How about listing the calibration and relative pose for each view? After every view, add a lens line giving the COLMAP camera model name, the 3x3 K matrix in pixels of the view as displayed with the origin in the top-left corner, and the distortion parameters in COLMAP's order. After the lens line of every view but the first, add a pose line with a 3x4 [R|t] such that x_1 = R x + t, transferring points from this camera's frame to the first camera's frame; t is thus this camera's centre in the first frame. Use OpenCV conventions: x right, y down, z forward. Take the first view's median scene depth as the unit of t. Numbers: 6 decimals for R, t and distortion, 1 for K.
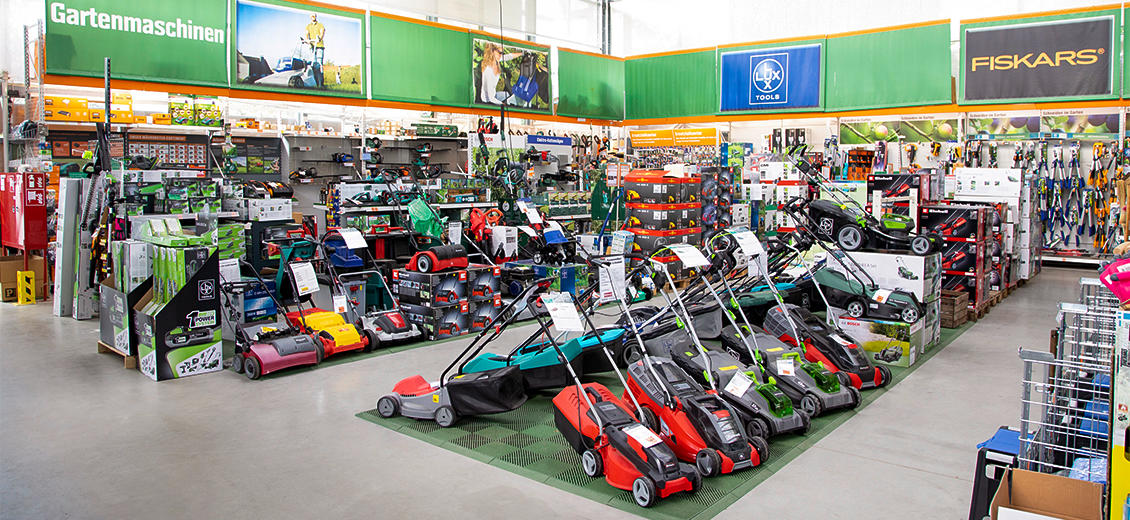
lens RADIAL K [[787.3, 0, 565.0], [0, 787.3, 260.0], [0, 0, 1]] dist [0.000371, 0.000110]
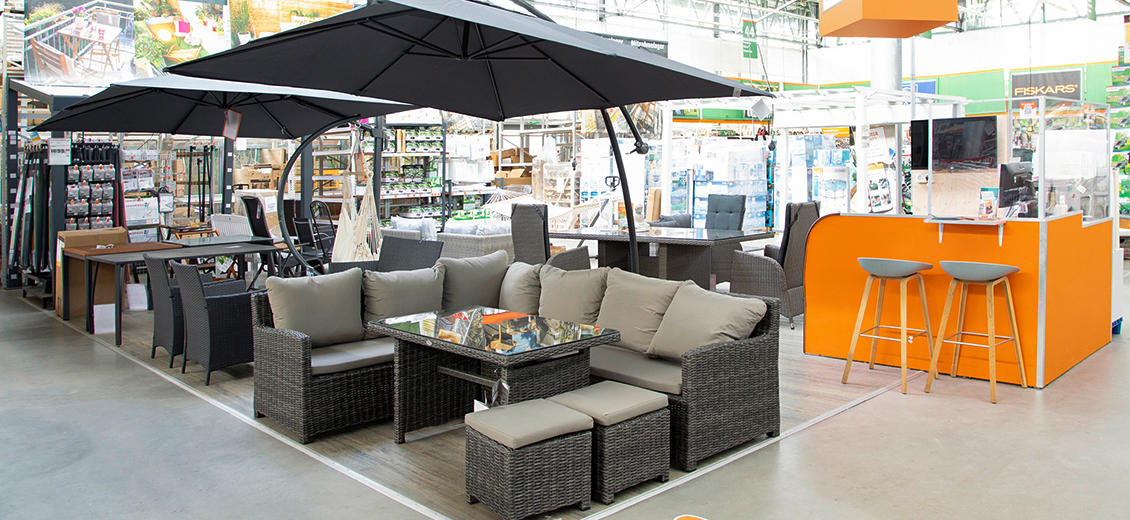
lens RADIAL K [[864.3, 0, 565.0], [0, 864.3, 260.0], [0, 0, 1]] dist [-0.003330, -0.001573]
pose [[0.989822, -0.006304, -0.142173, -0.278826], [0.007240, 0.999955, 0.006067, 0.144948], [0.142128, -0.007034, 0.989823, -1.266468]]
